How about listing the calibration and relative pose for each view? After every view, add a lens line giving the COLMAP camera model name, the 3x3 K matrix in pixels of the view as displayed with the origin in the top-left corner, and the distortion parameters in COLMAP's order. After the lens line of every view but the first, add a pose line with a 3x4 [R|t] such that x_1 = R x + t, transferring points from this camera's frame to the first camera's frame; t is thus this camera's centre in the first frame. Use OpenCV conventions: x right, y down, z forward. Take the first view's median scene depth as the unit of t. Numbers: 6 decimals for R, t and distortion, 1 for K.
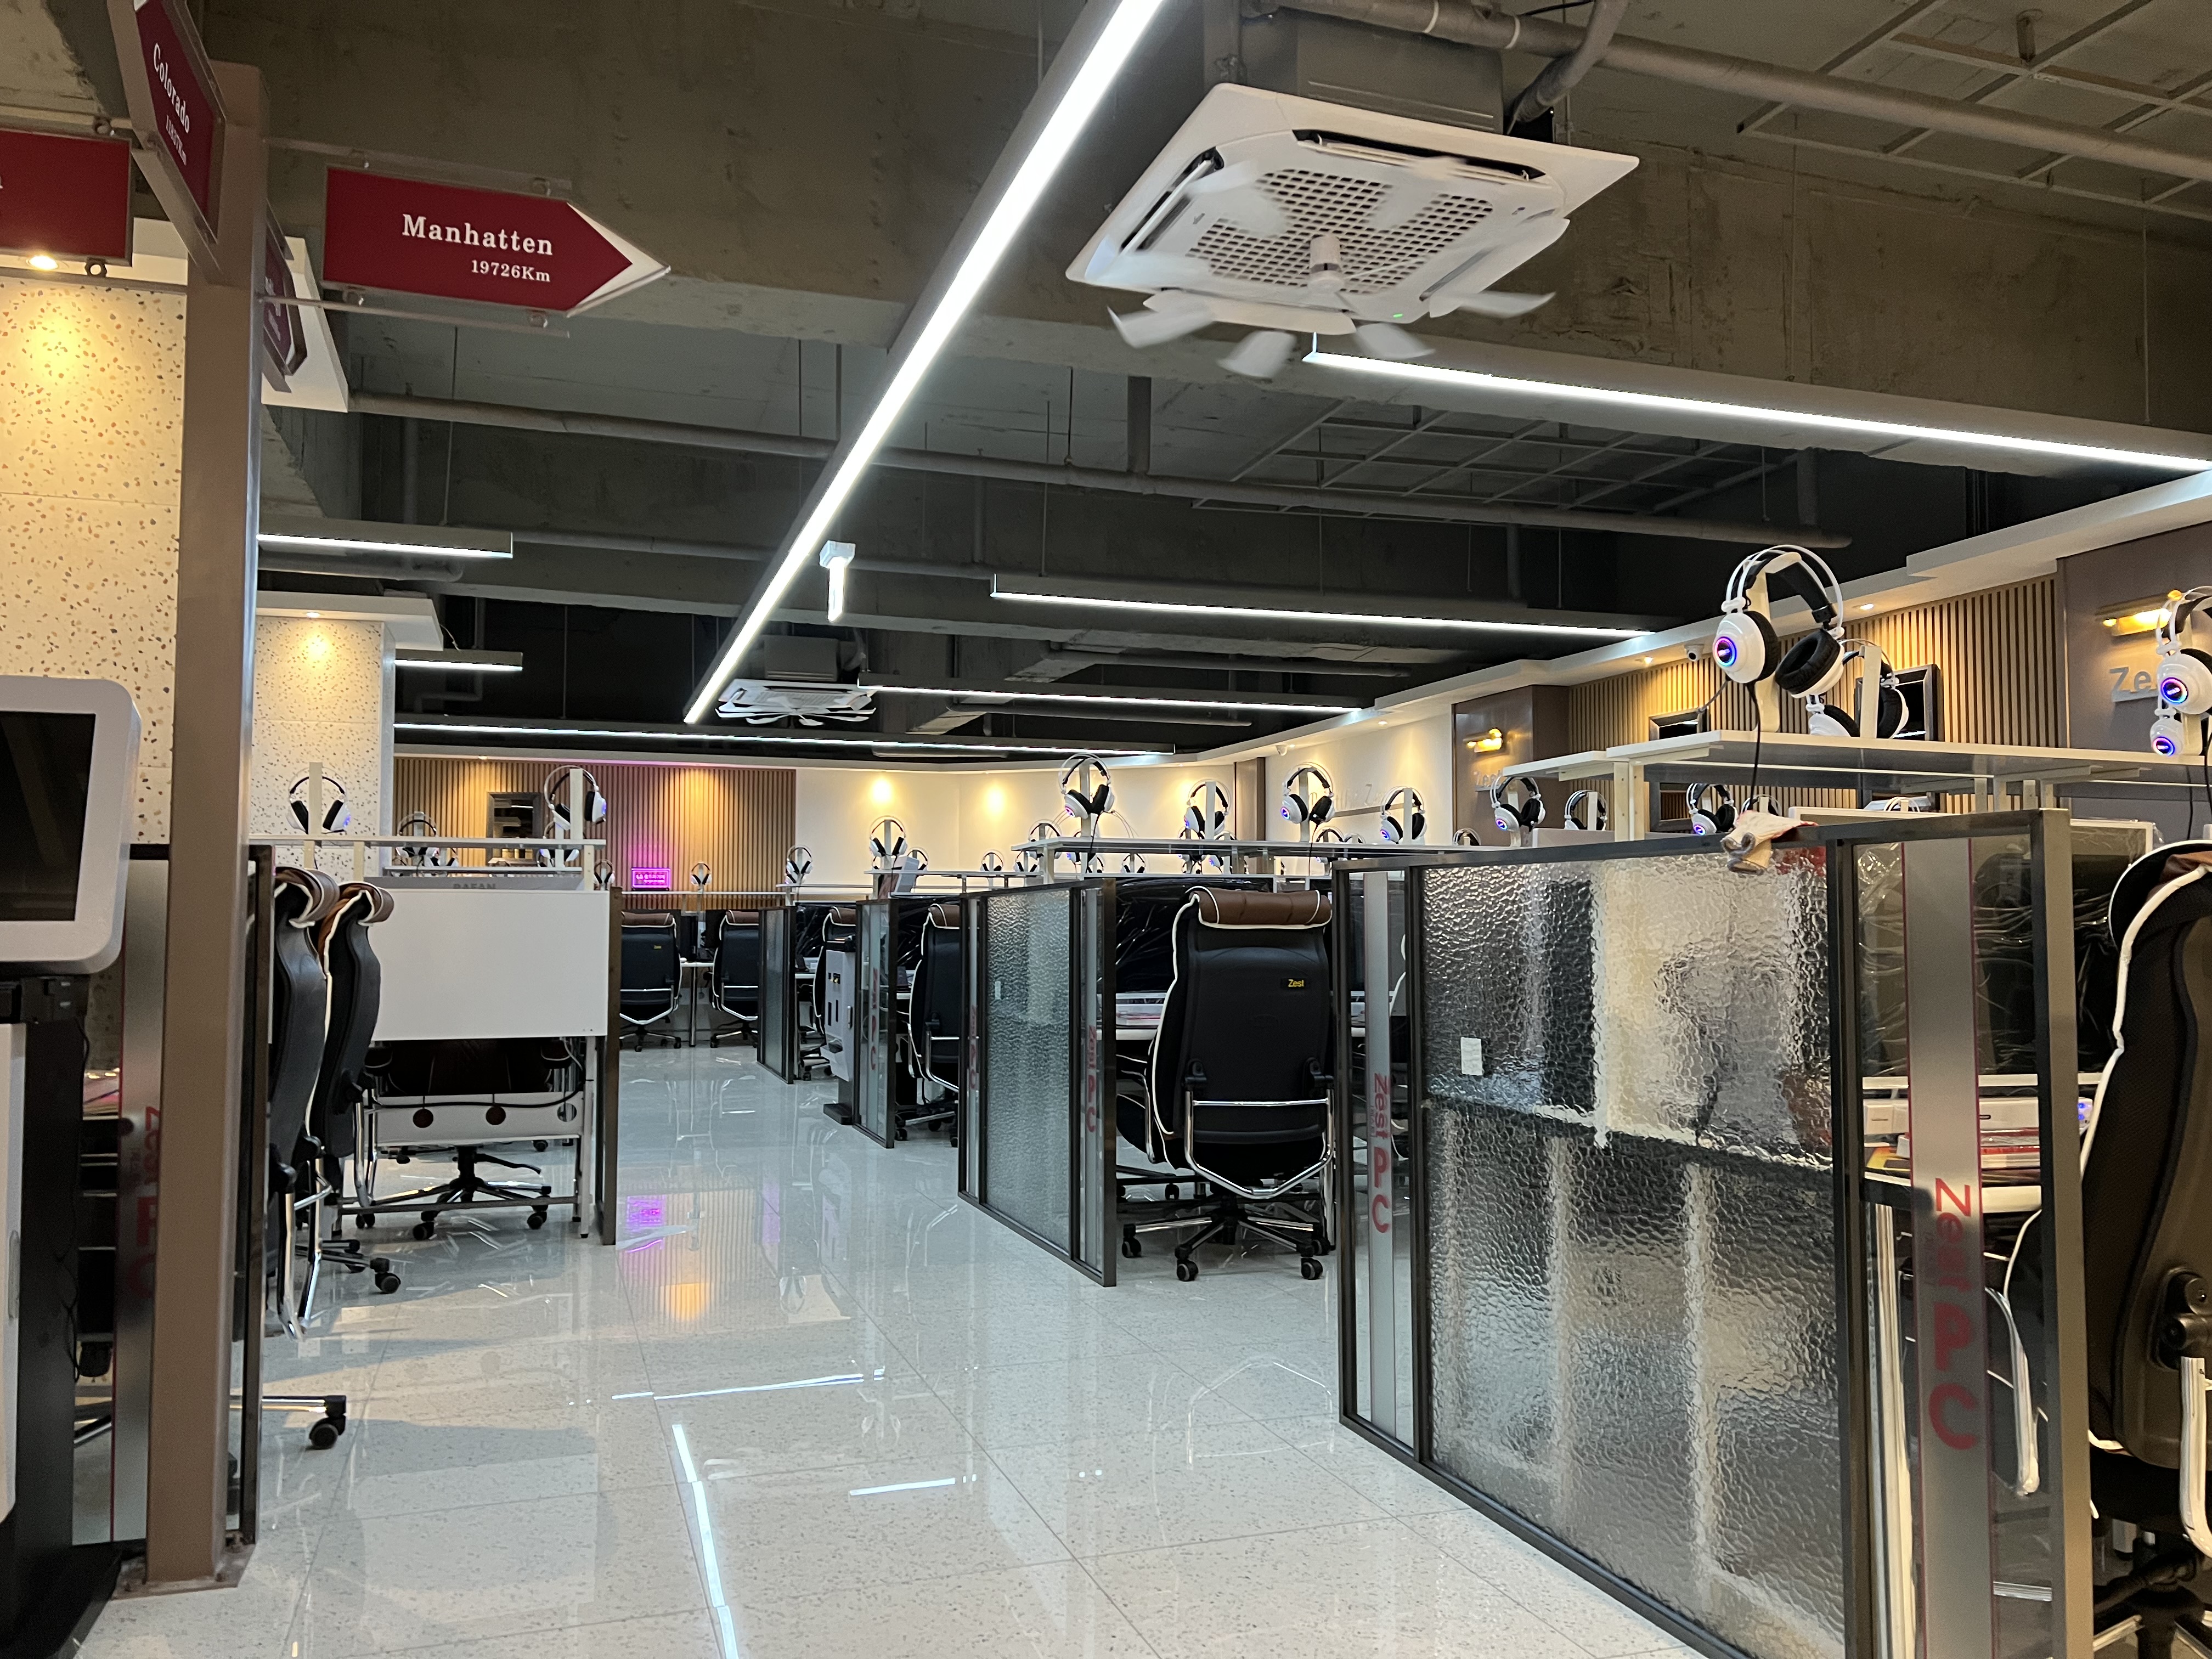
lens RADIAL K [[1657.5, 0, 1116.4], [0, 1657.5, 847.4], [0, 0, 1]] dist [0.050912, -0.048292]
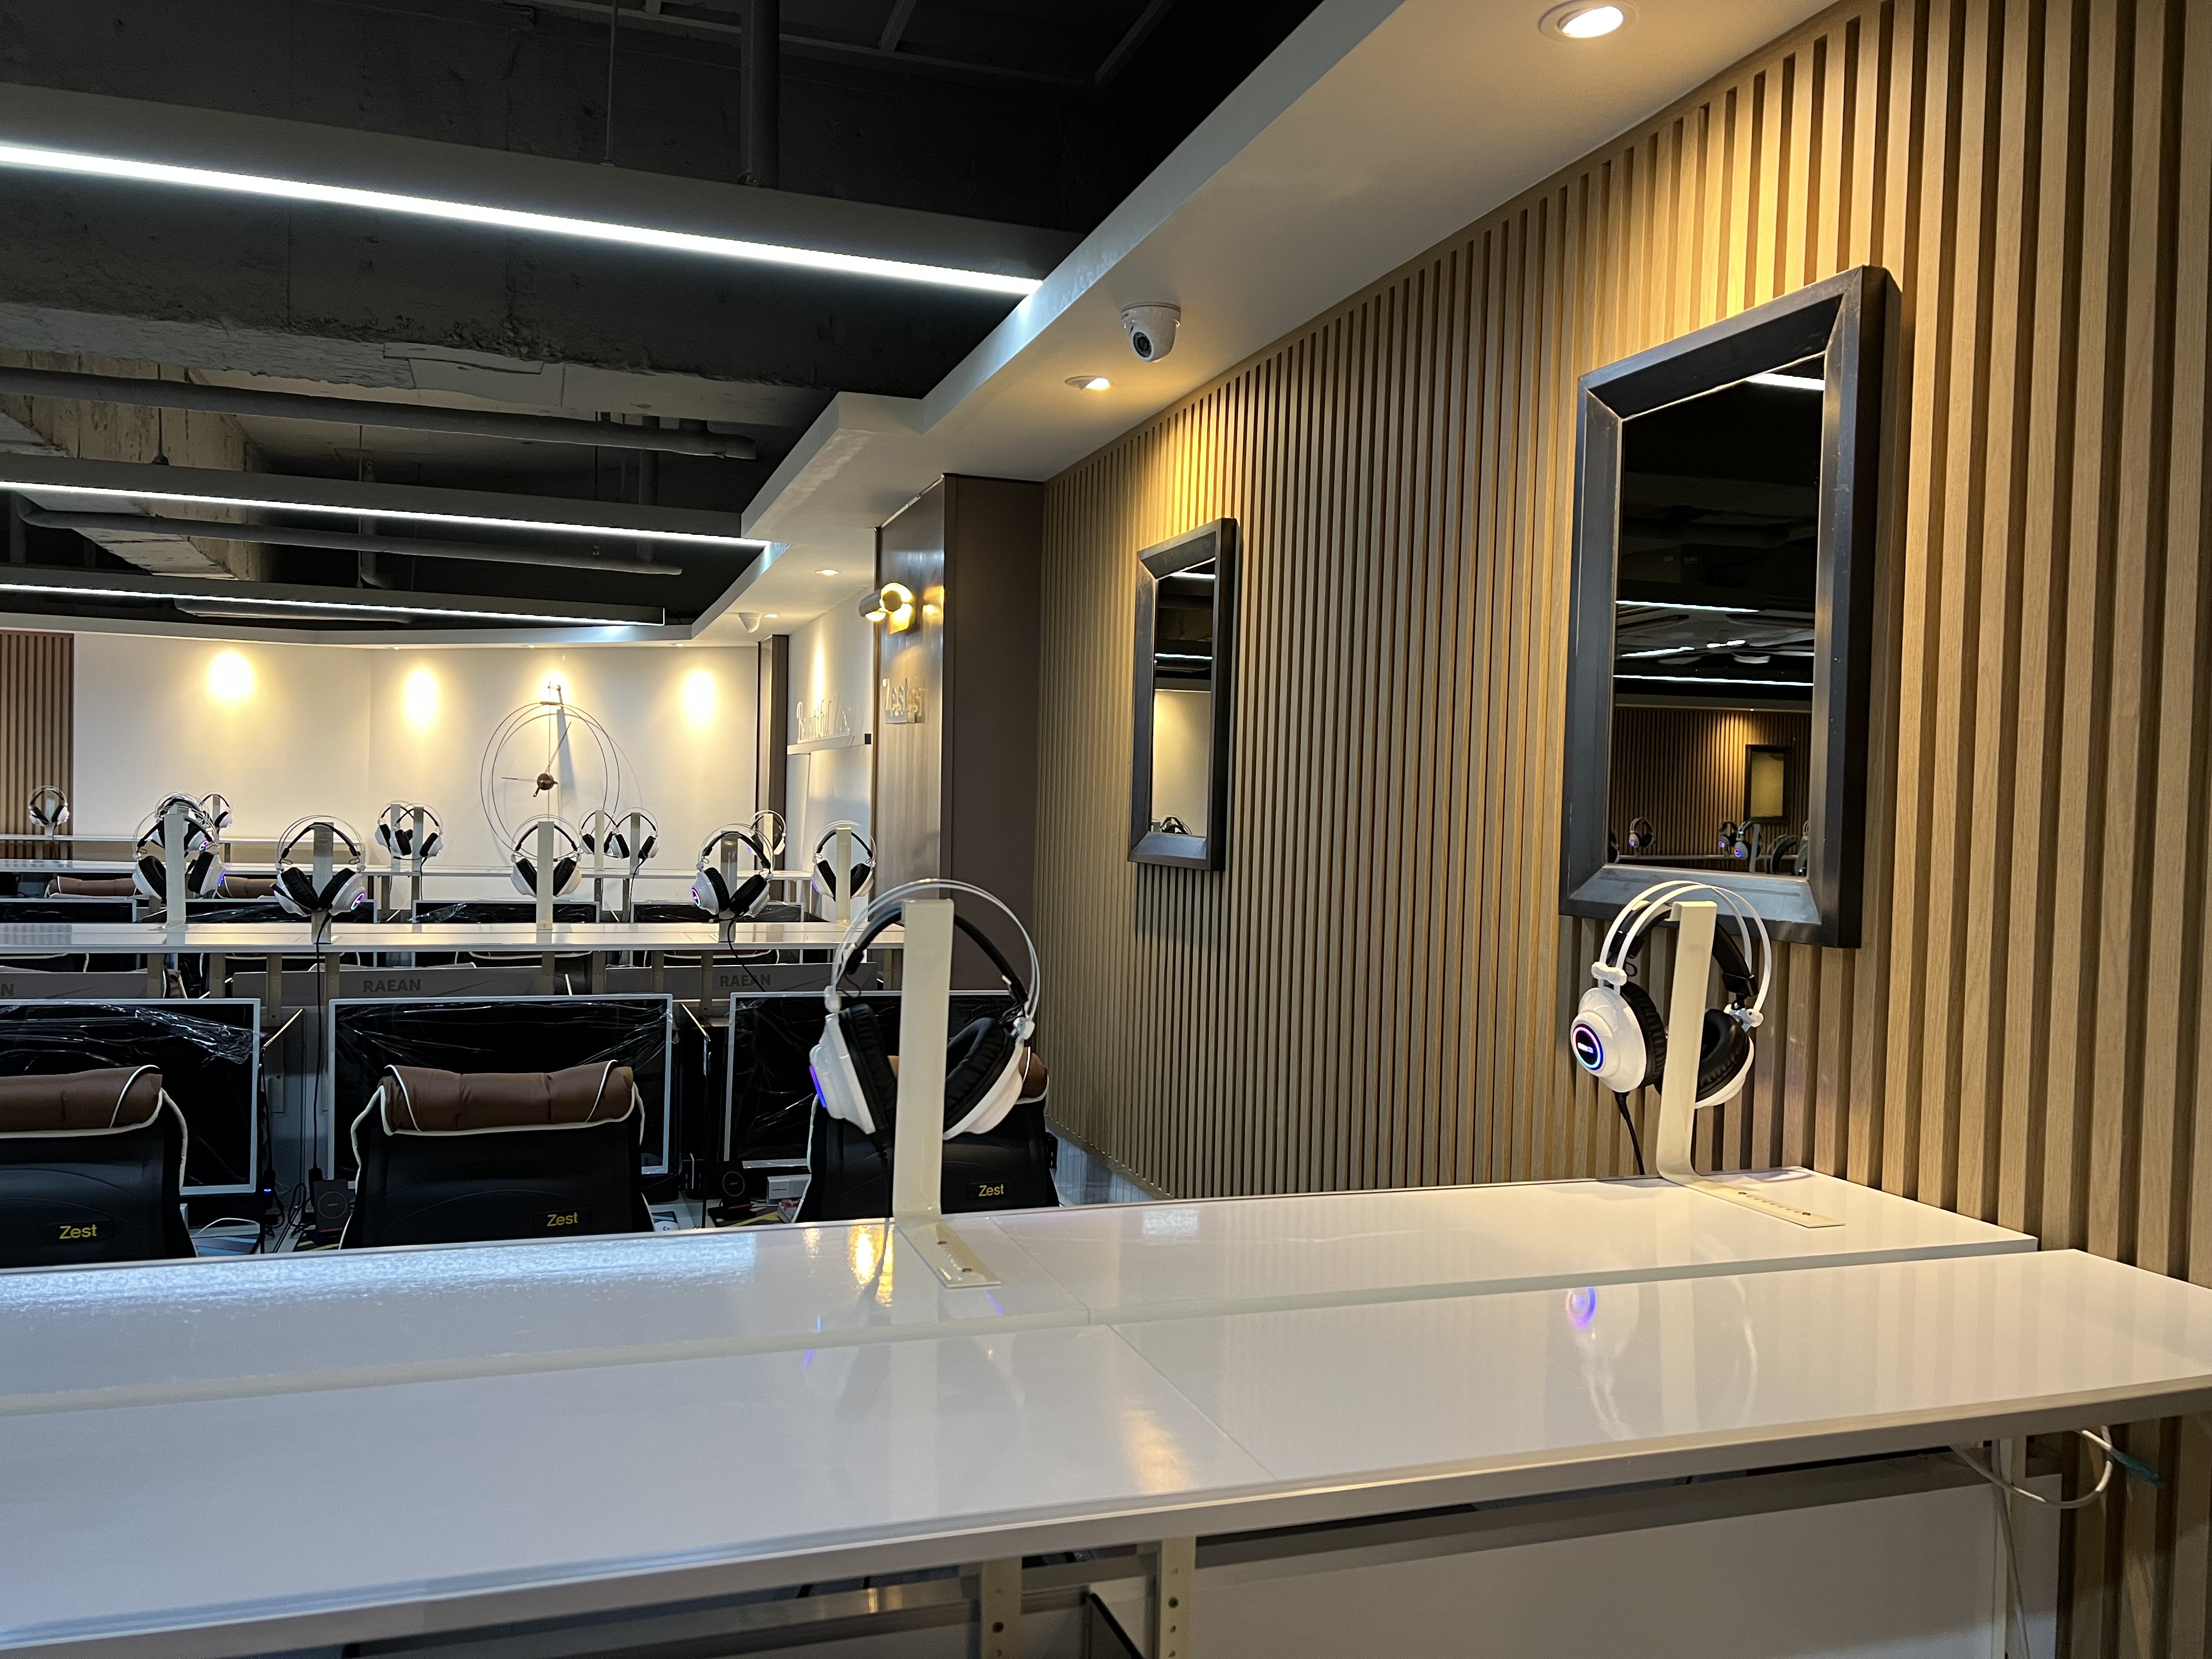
lens RADIAL K [[1660.6, 0, 1106.0], [0, 1660.6, 829.5], [0, 0, 1]] dist [0.051960, -0.051170]
pose [[0.999520, 0.030122, -0.007252, 0.583258], [-0.029621, 0.997680, 0.061291, -0.071747], [0.009081, -0.061046, 0.998094, 1.155501]]
